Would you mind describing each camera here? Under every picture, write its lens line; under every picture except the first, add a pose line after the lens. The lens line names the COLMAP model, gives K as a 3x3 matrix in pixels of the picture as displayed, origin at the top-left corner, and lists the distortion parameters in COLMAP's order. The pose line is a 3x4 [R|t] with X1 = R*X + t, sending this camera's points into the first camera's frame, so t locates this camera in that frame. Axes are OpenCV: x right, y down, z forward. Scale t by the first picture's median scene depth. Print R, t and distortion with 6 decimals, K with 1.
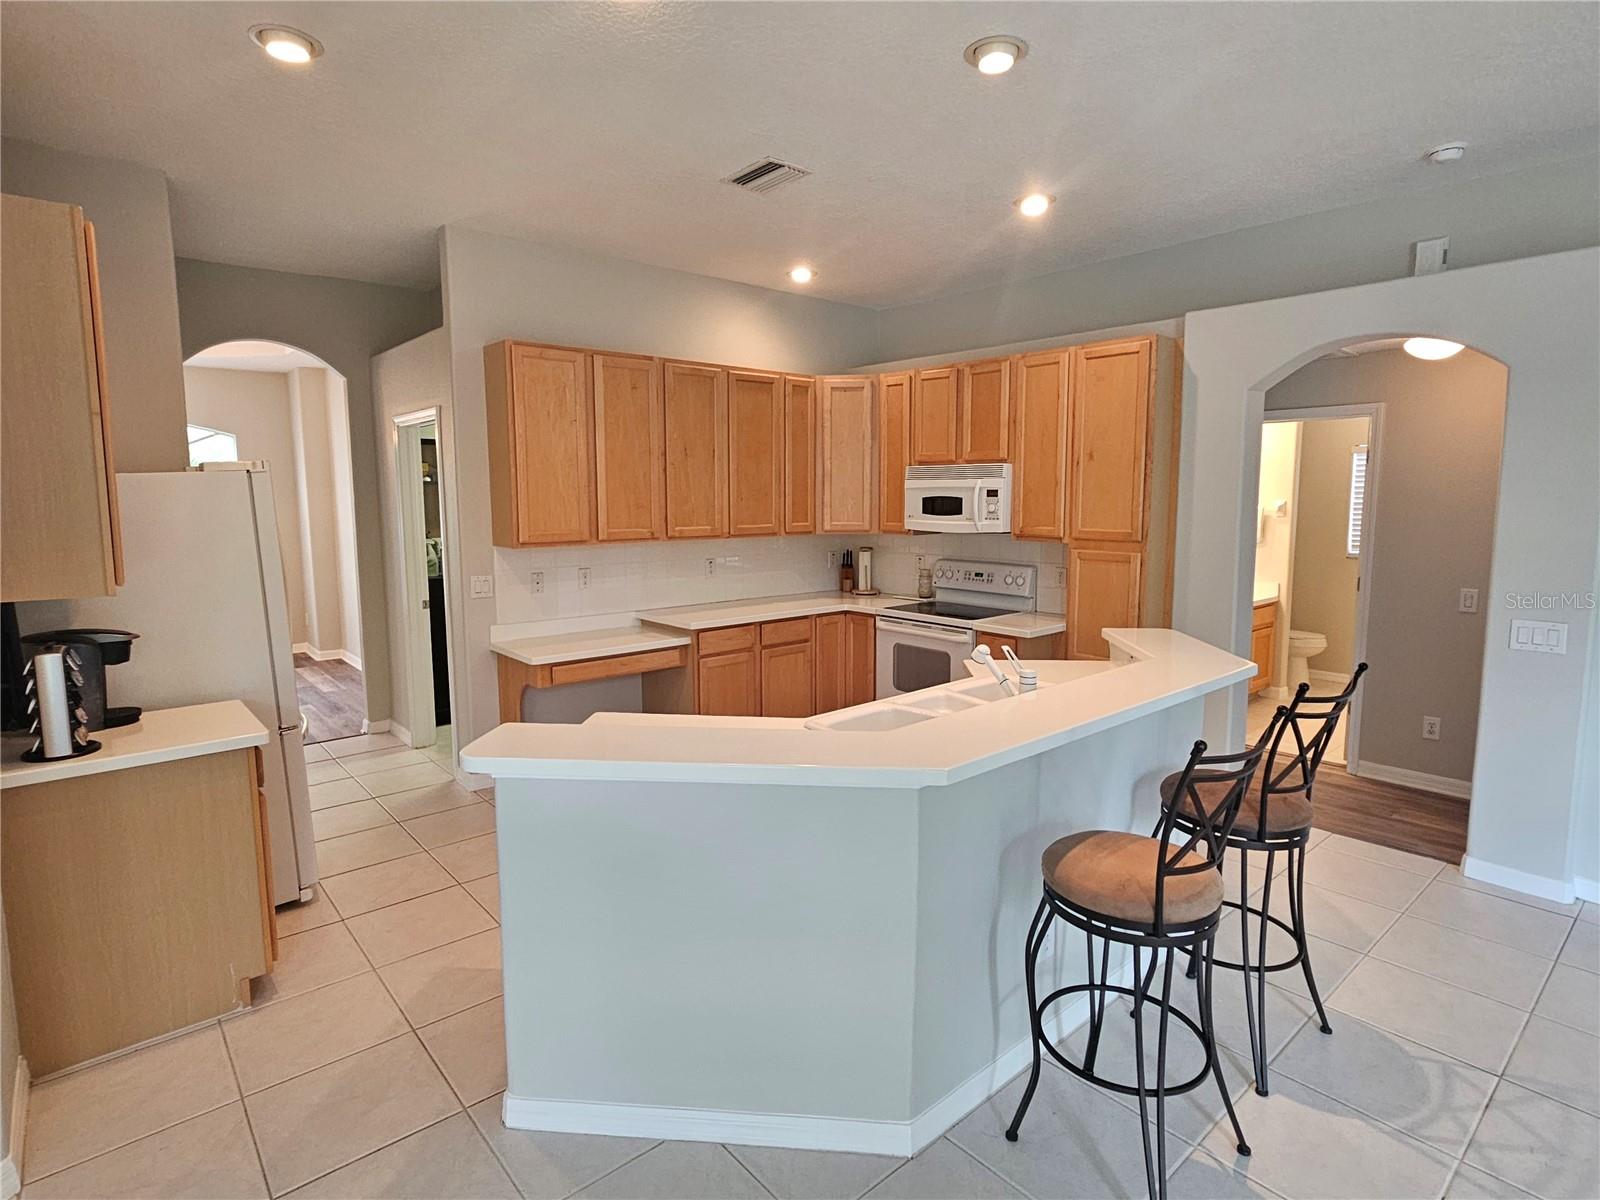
lens RADIAL K [[851.7, 0, 845.7], [0, 851.7, 600.4], [0, 0, 1]] dist [-0.002179, -0.000439]
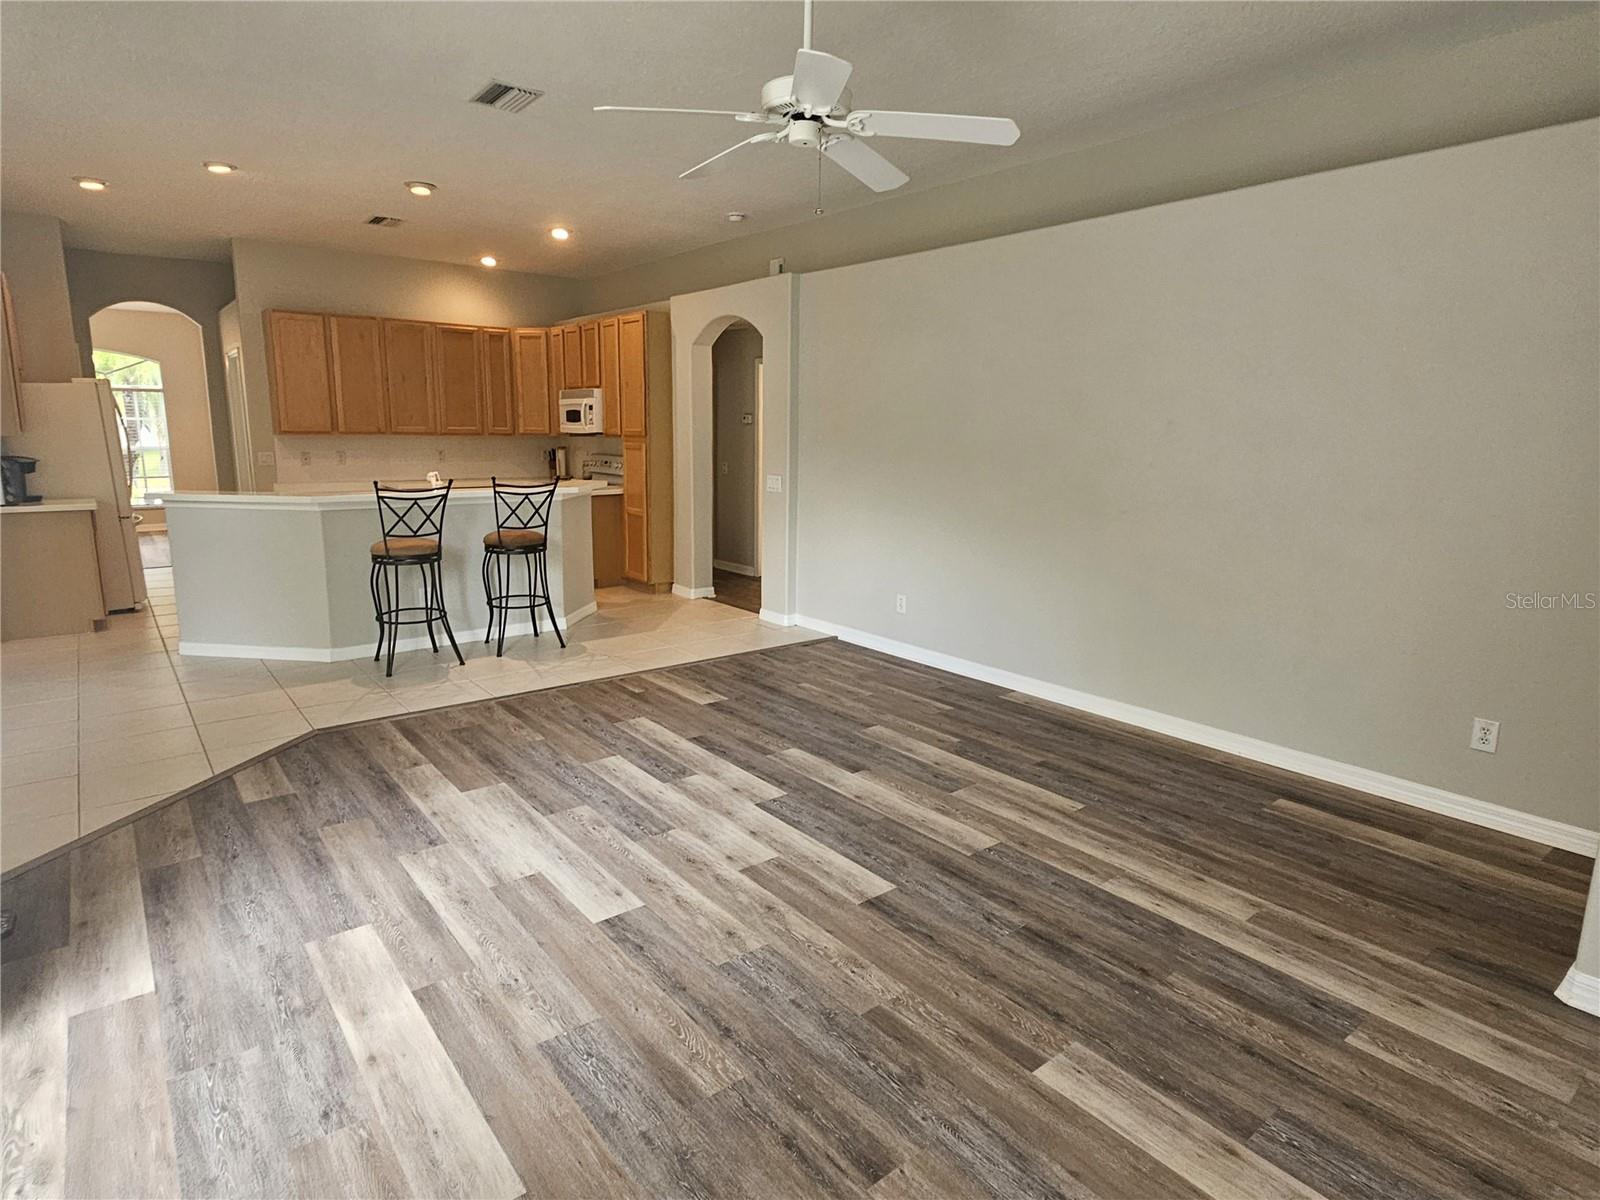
lens RADIAL K [[855.5, 0, 797.7], [0, 855.5, 588.5], [0, 0, 1]] dist [-0.001002, 0.000584]
pose [[0.999038, 0.023936, -0.036736, 0.619557], [-0.021609, 0.997812, 0.062491, 0.100622], [0.038151, -0.061637, 0.997369, -0.582914]]
